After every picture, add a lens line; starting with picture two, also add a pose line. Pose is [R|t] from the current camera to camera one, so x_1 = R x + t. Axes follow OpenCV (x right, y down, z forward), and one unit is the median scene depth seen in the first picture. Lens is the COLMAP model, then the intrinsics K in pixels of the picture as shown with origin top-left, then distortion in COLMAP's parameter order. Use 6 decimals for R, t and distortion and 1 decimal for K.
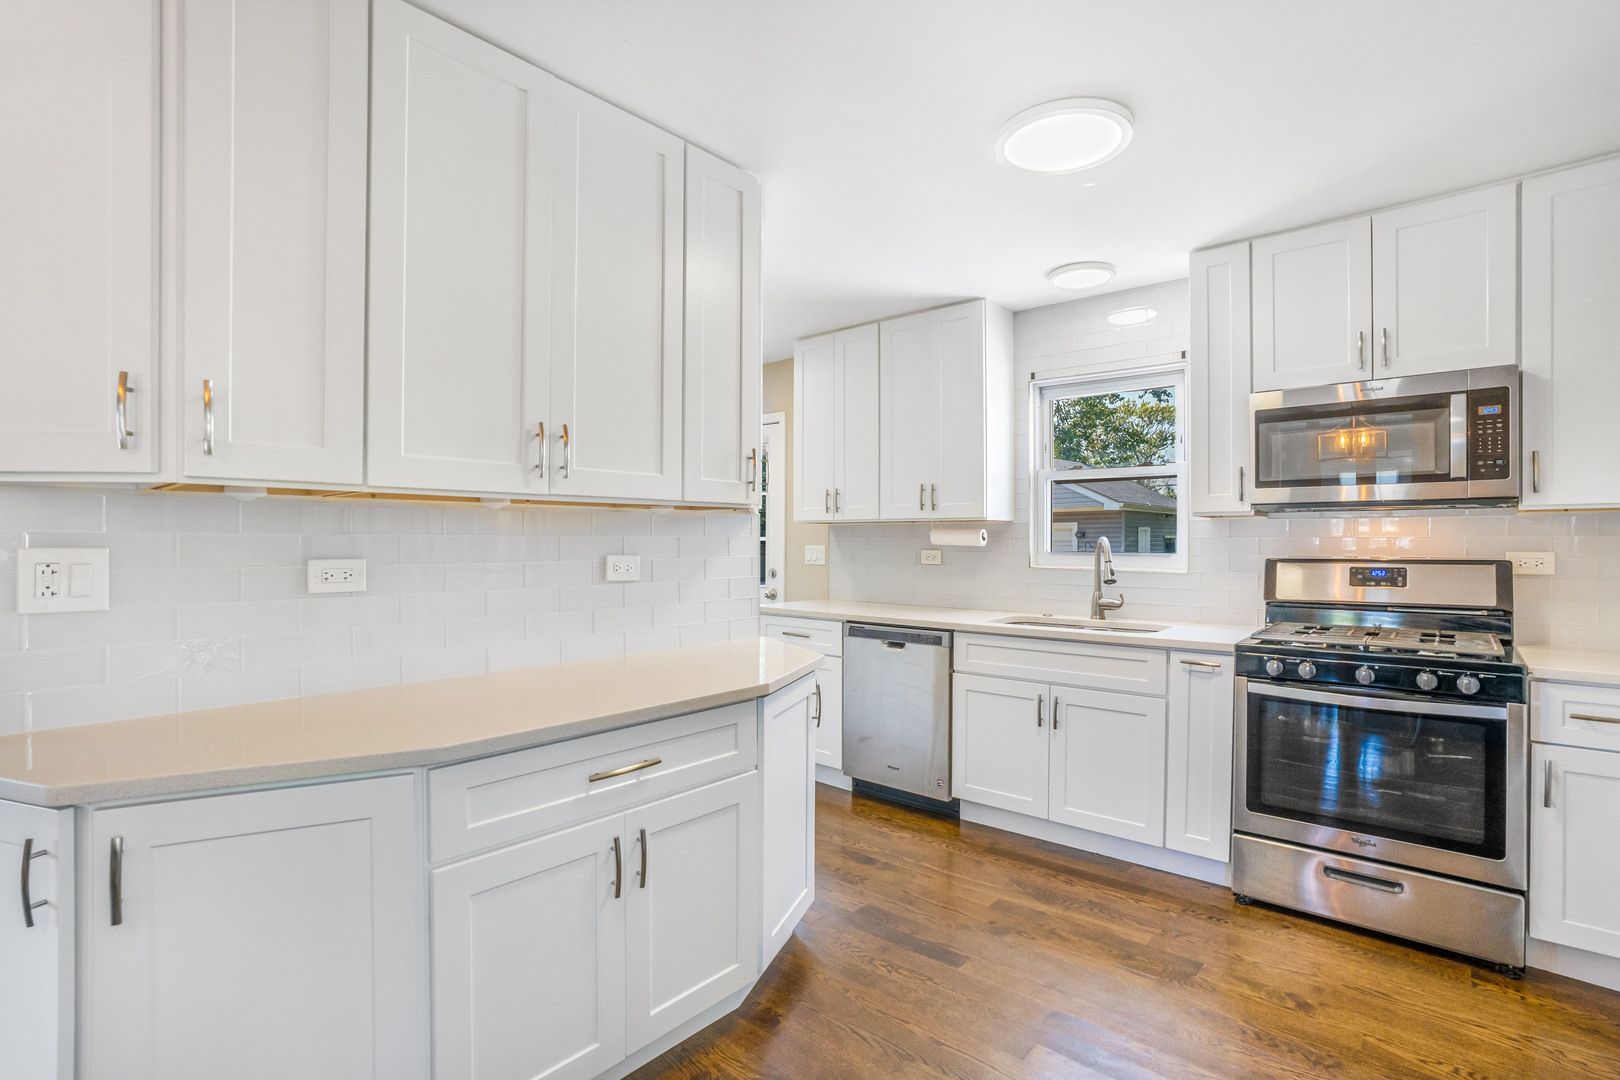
lens RADIAL K [[757.9, 0, 800.5], [0, 757.9, 544.9], [0, 0, 1]] dist [-0.066513, 0.025977]
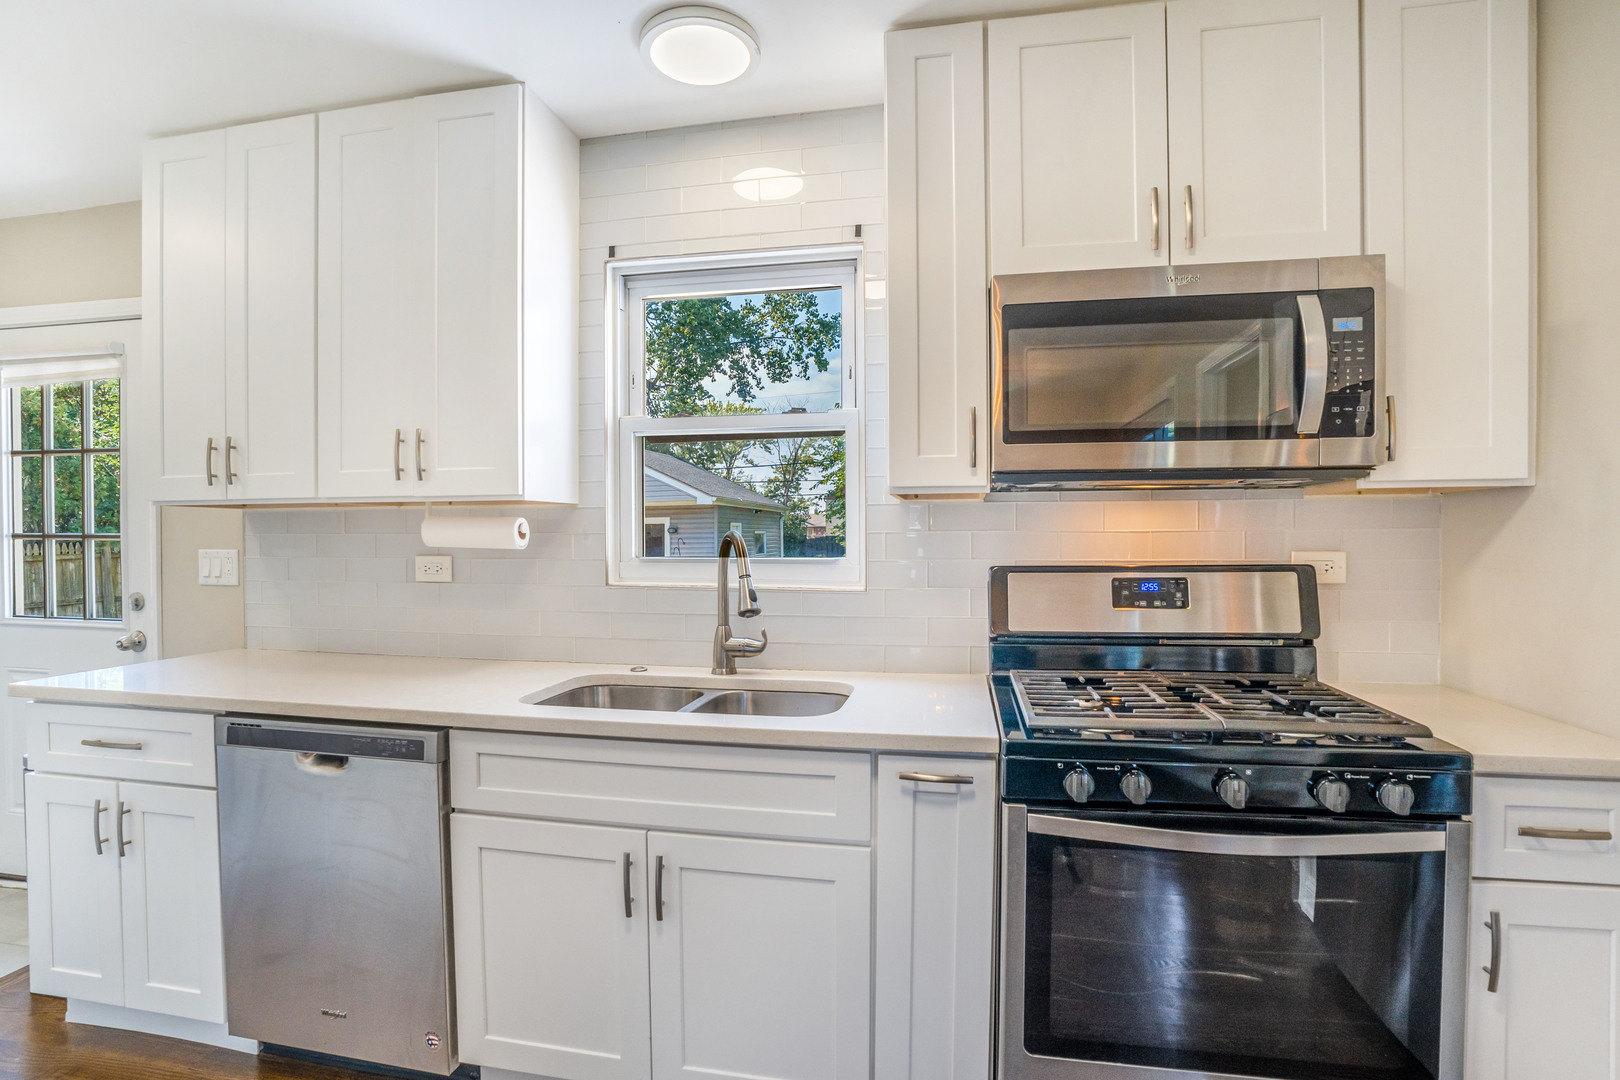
lens RADIAL K [[757.9, 0, 800.5], [0, 757.9, 544.9], [0, 0, 1]] dist [-0.066513, 0.025977]
pose [[0.863414, -0.009532, 0.504405, 0.157842], [0.007195, 0.999952, 0.006581, -0.003819], [-0.504444, -0.002052, 0.863442, 0.478307]]
